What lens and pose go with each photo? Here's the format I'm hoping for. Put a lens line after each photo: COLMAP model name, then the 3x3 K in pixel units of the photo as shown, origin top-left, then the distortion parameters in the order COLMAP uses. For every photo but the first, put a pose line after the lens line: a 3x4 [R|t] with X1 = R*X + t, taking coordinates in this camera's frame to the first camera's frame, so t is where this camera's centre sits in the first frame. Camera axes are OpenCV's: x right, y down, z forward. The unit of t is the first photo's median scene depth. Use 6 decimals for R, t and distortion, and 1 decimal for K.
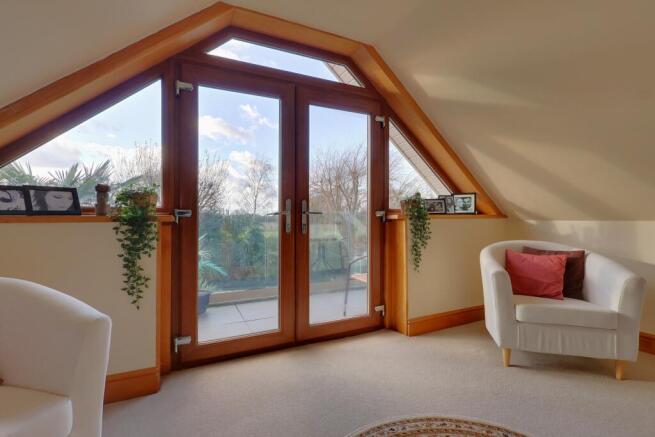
lens RADIAL K [[301.3, 0, 329.2], [0, 301.3, 214.1], [0, 0, 1]] dist [0.000387, 0.000141]
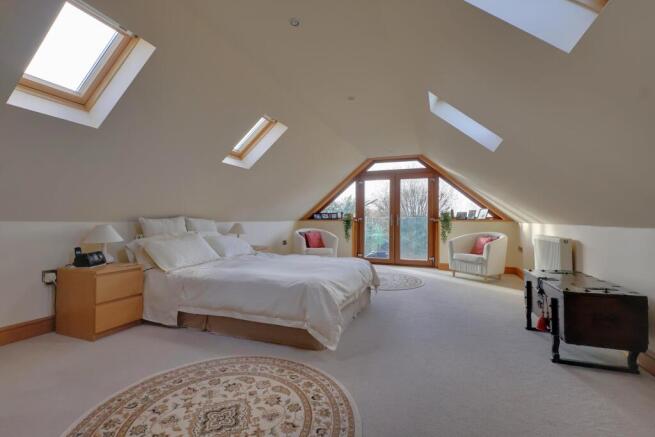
lens RADIAL K [[301.3, 0, 331.2], [0, 301.3, 217.5], [0, 0, 1]] dist [0.000387, 0.000141]
pose [[0.676109, -0.003213, -0.736794, 1.670772], [-0.001078, 0.999985, -0.005351, 0.000407], [0.736800, 0.004412, 0.676096, -1.444946]]
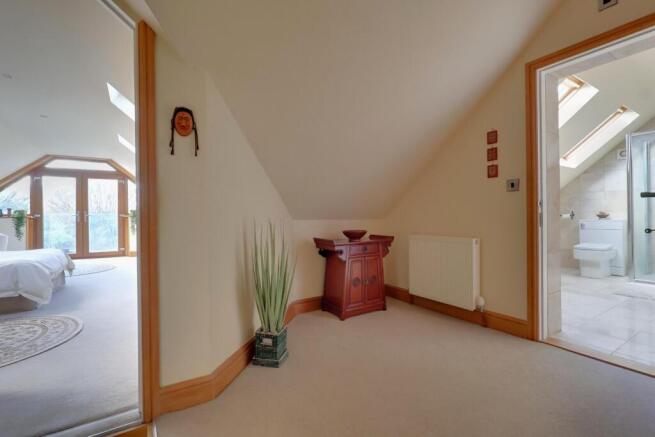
lens RADIAL K [[301.3, 0, 327.0], [0, 301.3, 217.7], [0, 0, 1]] dist [0.000387, 0.000141]
pose [[0.995806, -0.009177, 0.091032, 2.203686], [0.008050, 0.999886, 0.012739, 0.002253], [-0.091138, -0.011953, 0.995767, -2.400411]]
